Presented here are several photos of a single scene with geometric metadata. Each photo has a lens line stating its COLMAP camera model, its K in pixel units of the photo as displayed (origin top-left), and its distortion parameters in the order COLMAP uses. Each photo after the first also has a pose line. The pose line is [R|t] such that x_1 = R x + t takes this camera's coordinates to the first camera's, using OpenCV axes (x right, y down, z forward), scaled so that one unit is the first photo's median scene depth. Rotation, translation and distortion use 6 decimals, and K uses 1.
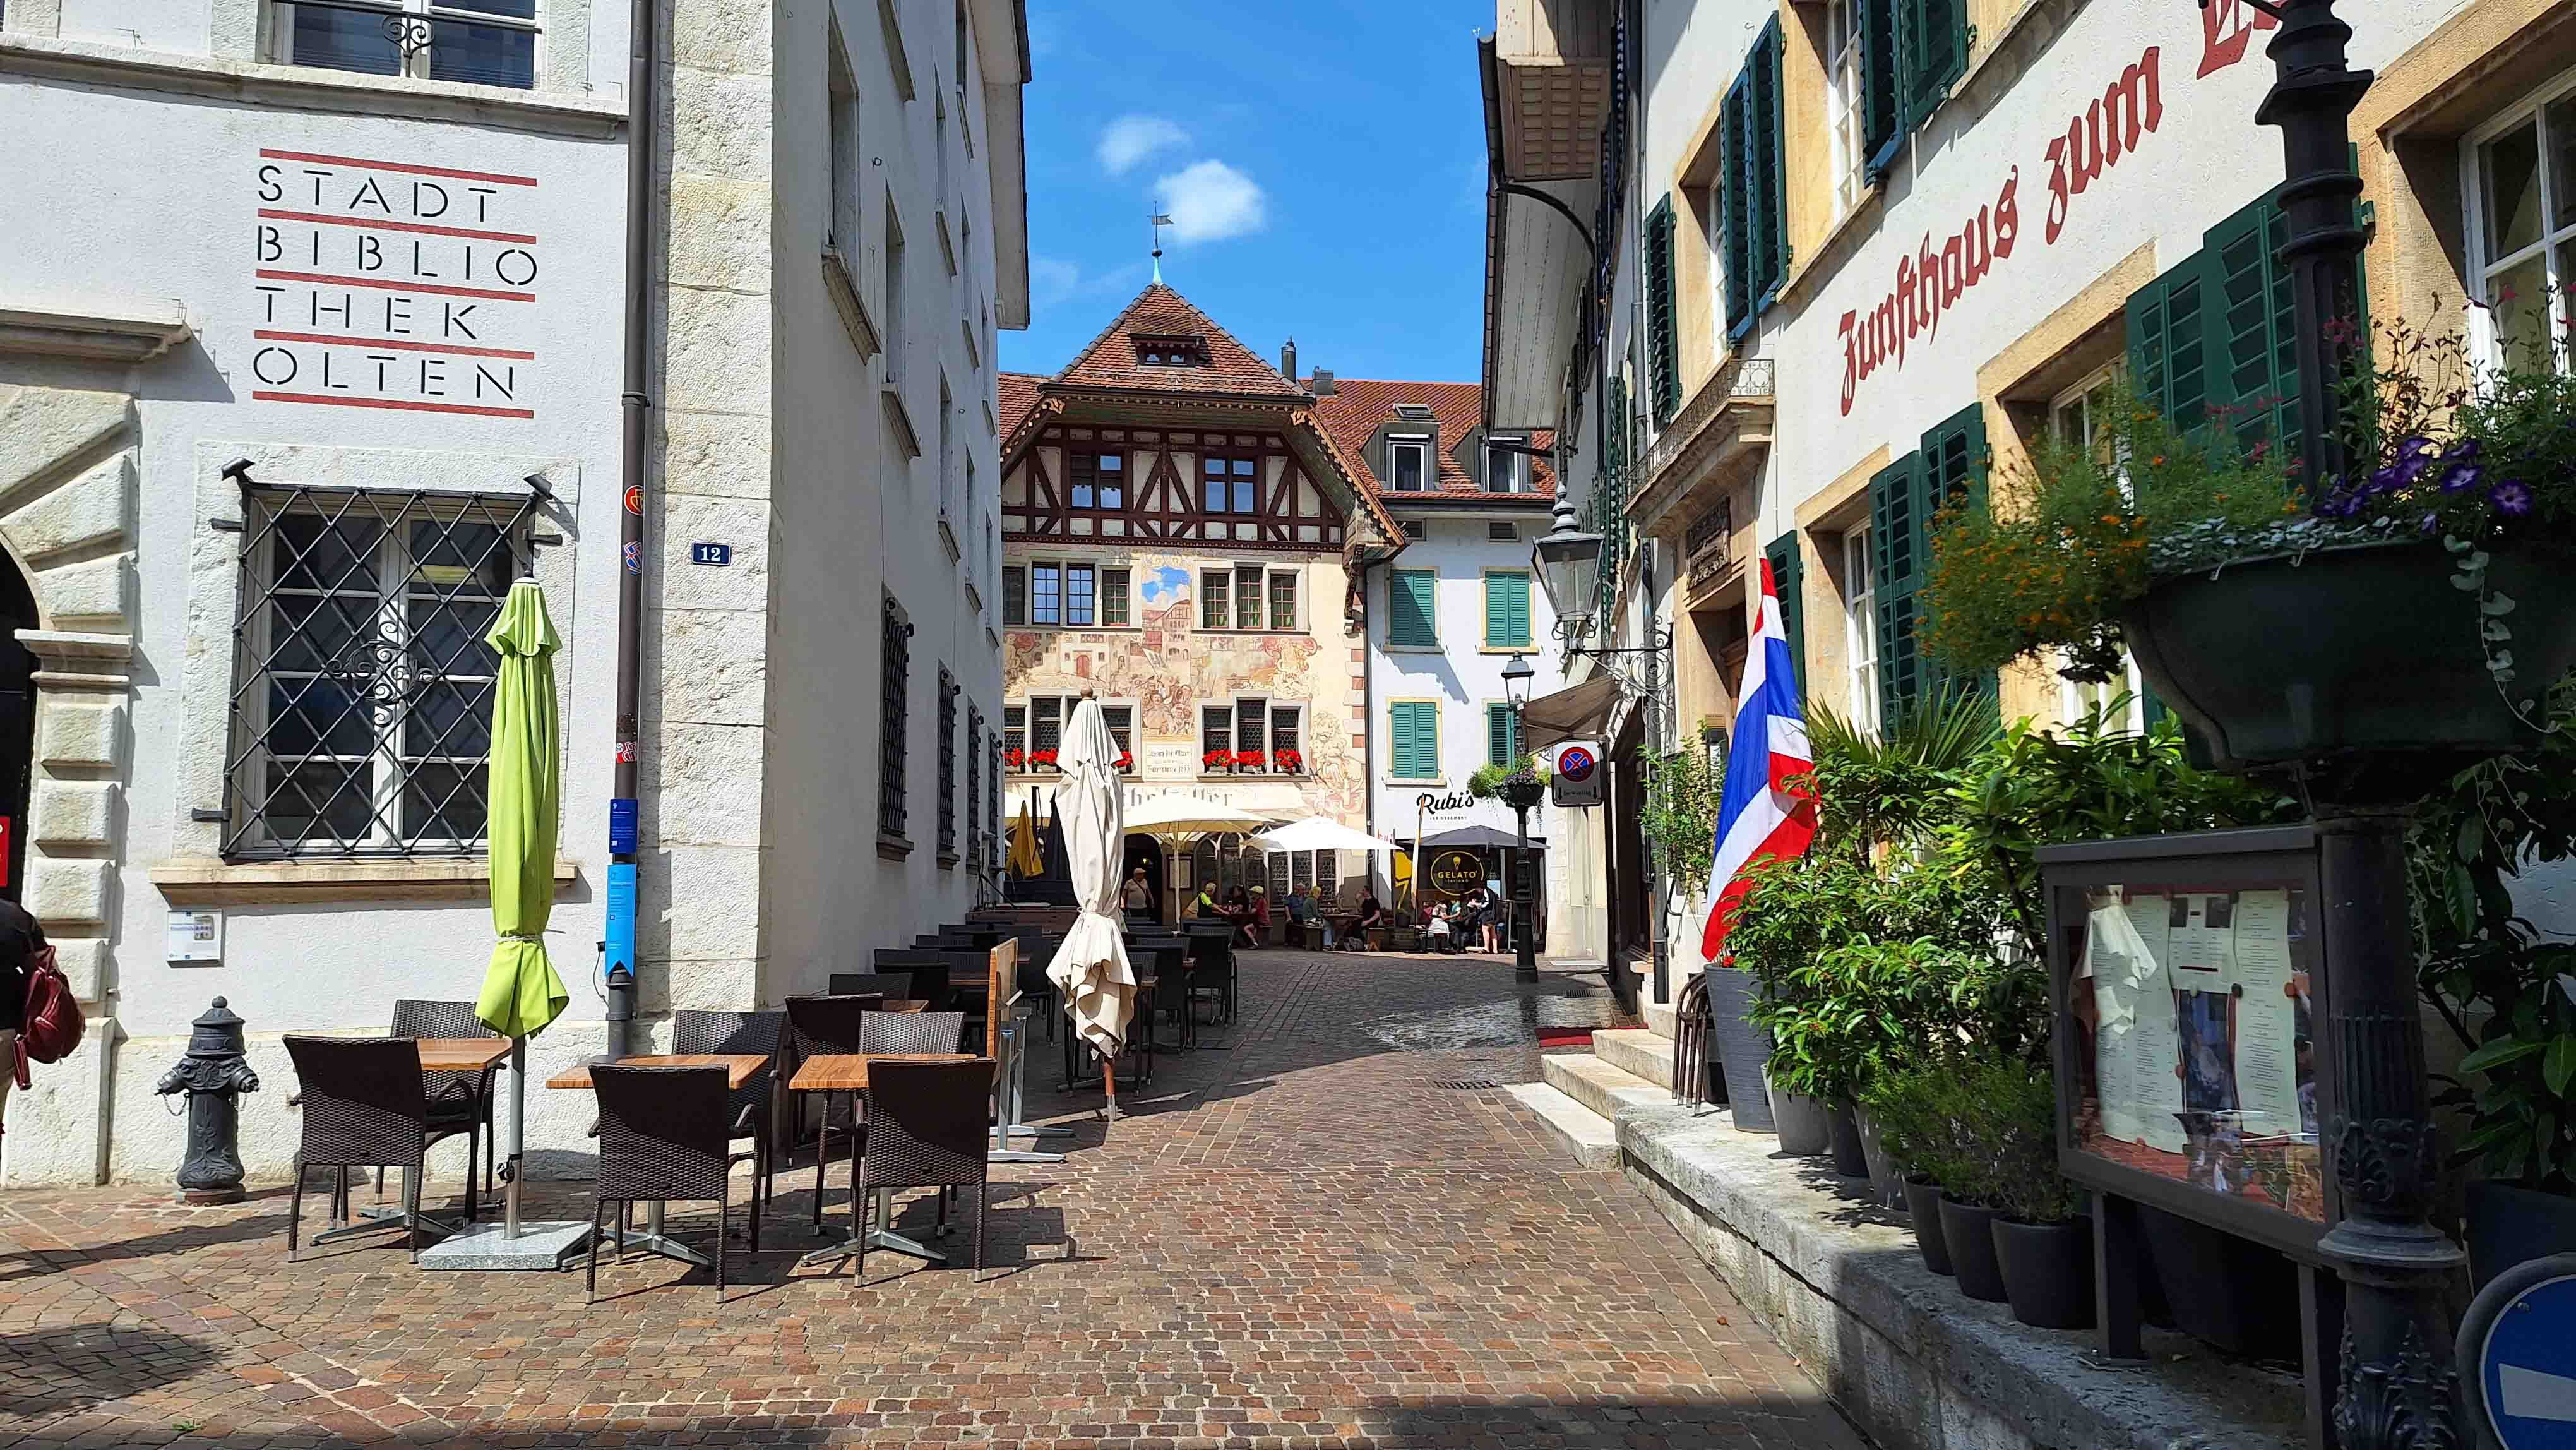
lens RADIAL K [[1793.5, 0, 1248.4], [0, 1793.5, 756.5], [0, 0, 1]] dist [0.009737, -0.006377]
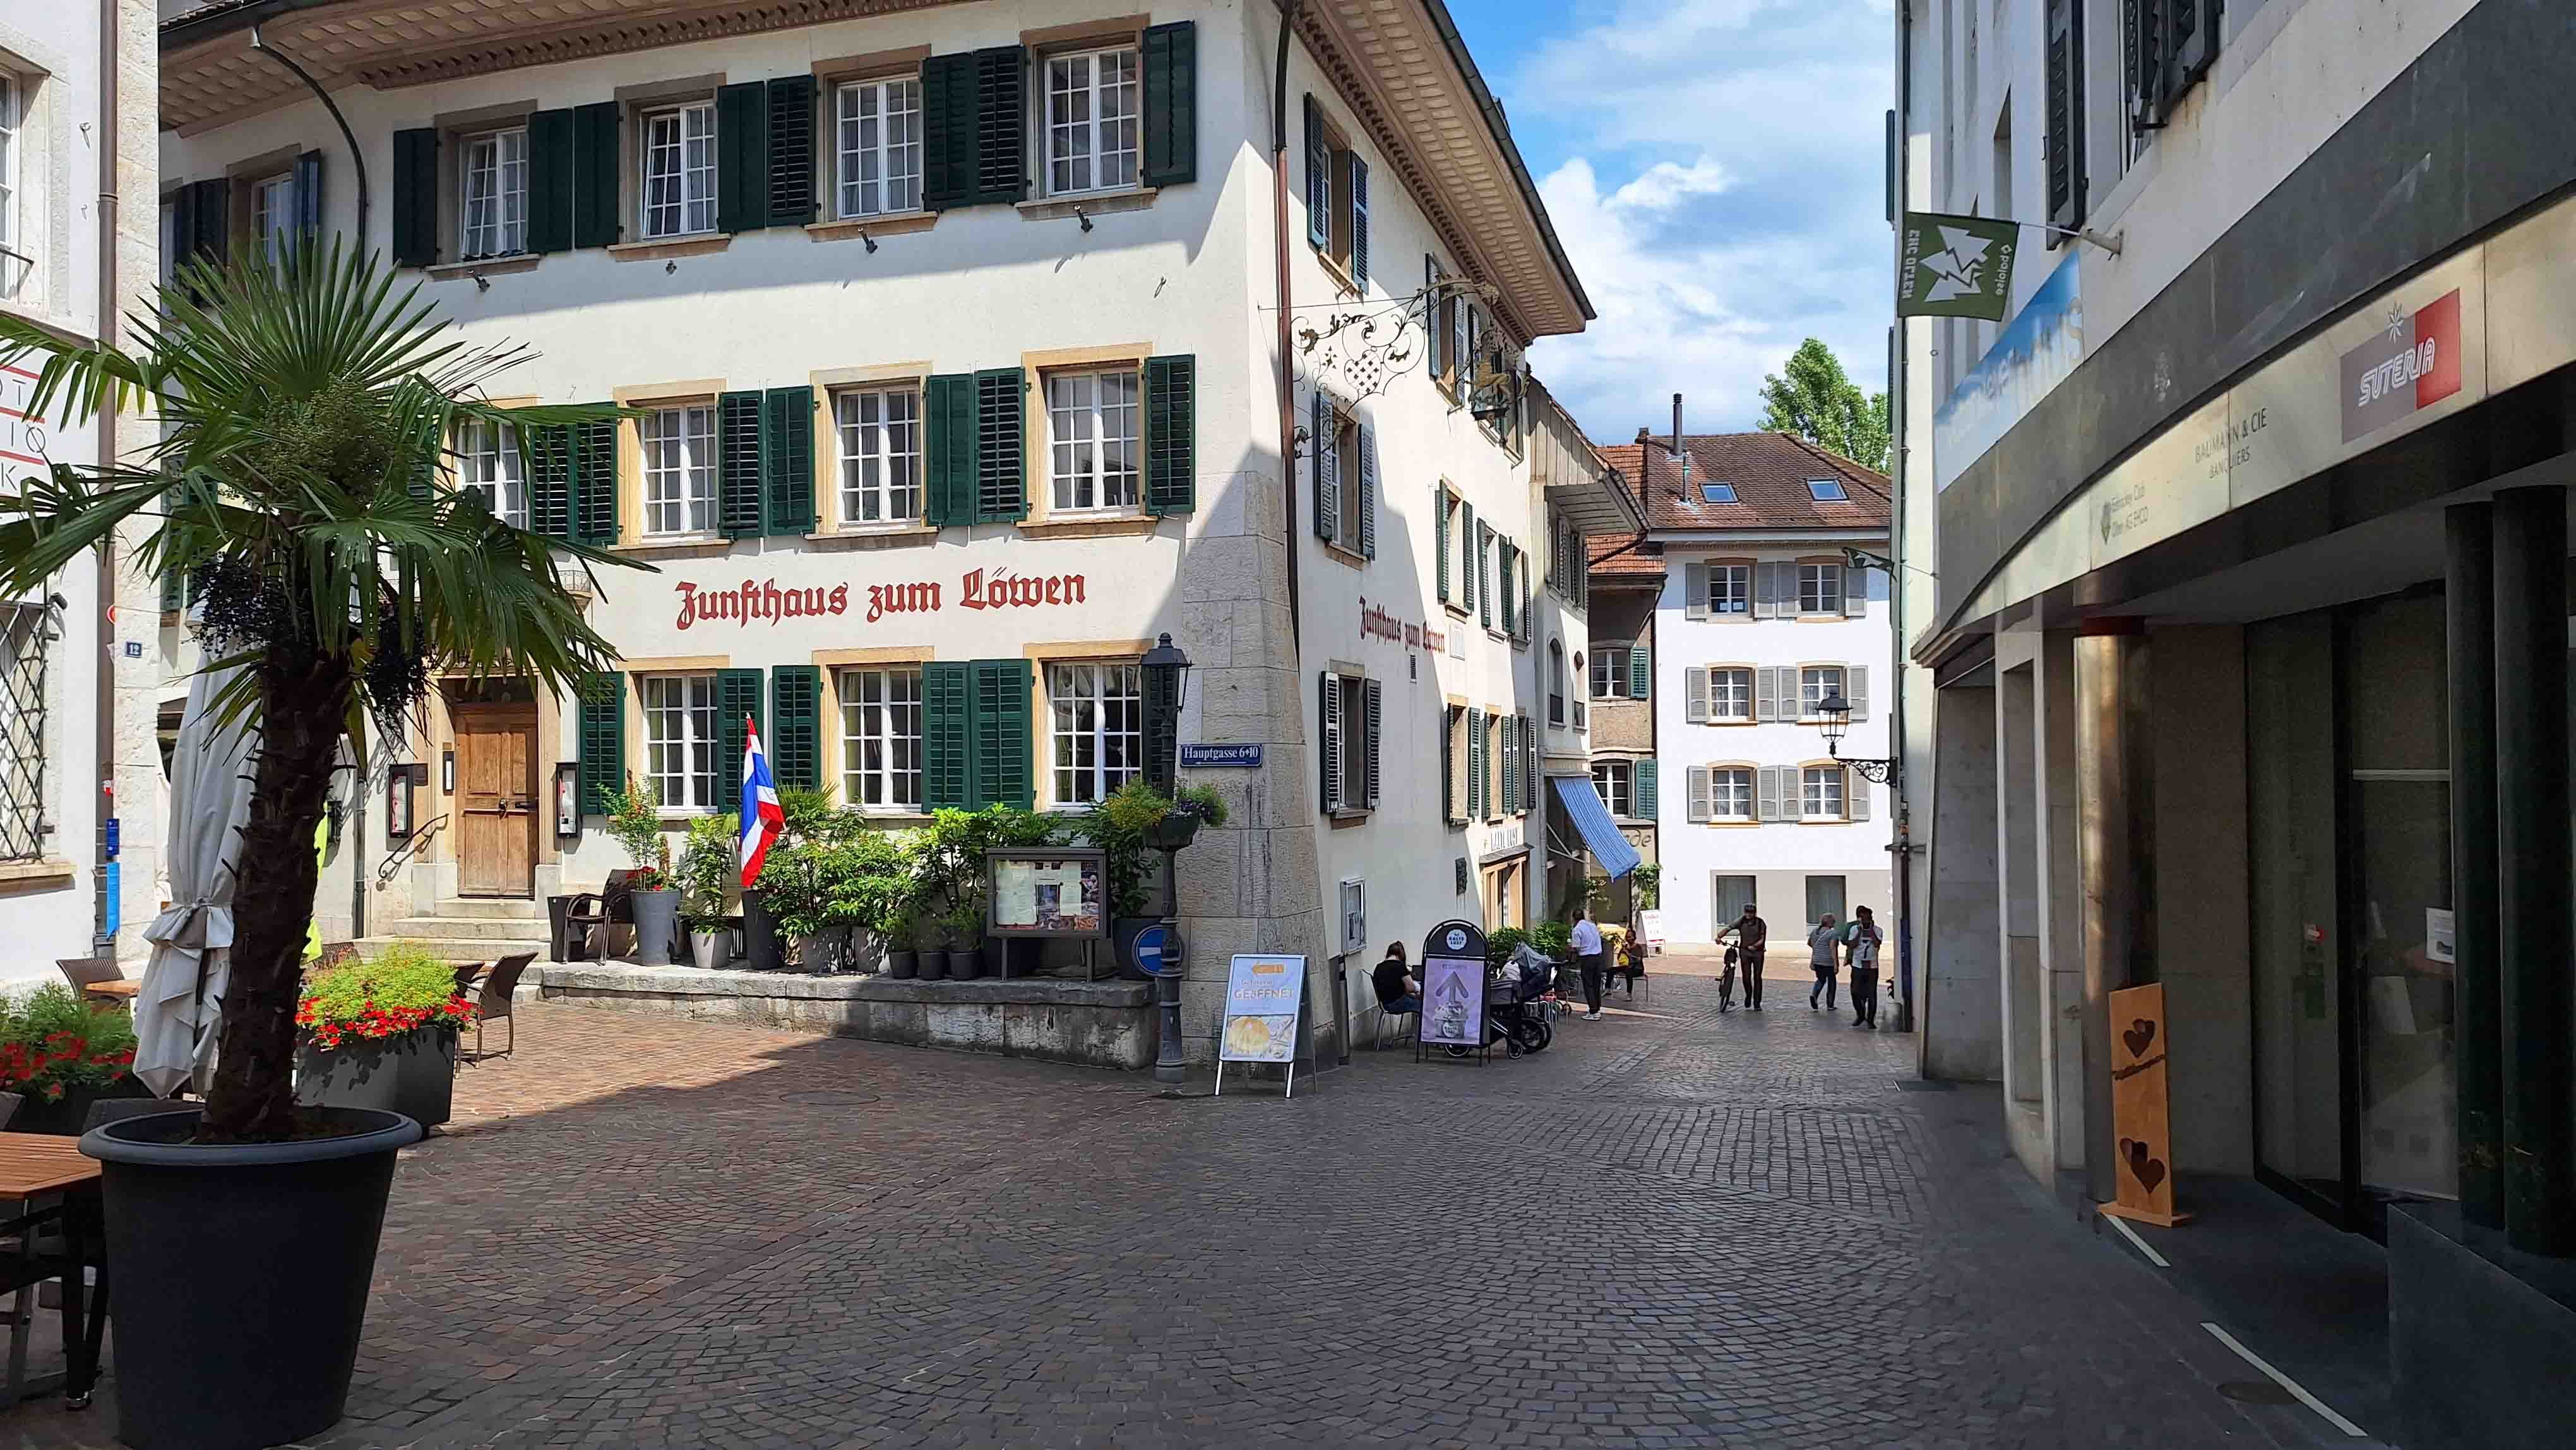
lens RADIAL K [[1793.5, 0, 1282.6], [0, 1793.5, 729.9], [0, 0, 1]] dist [0.009737, -0.006377]
pose [[0.358148, 0.030480, 0.933167, -1.765825], [-0.068254, 0.997647, -0.006391, -0.133750], [-0.931167, -0.061404, 0.359386, -0.556426]]
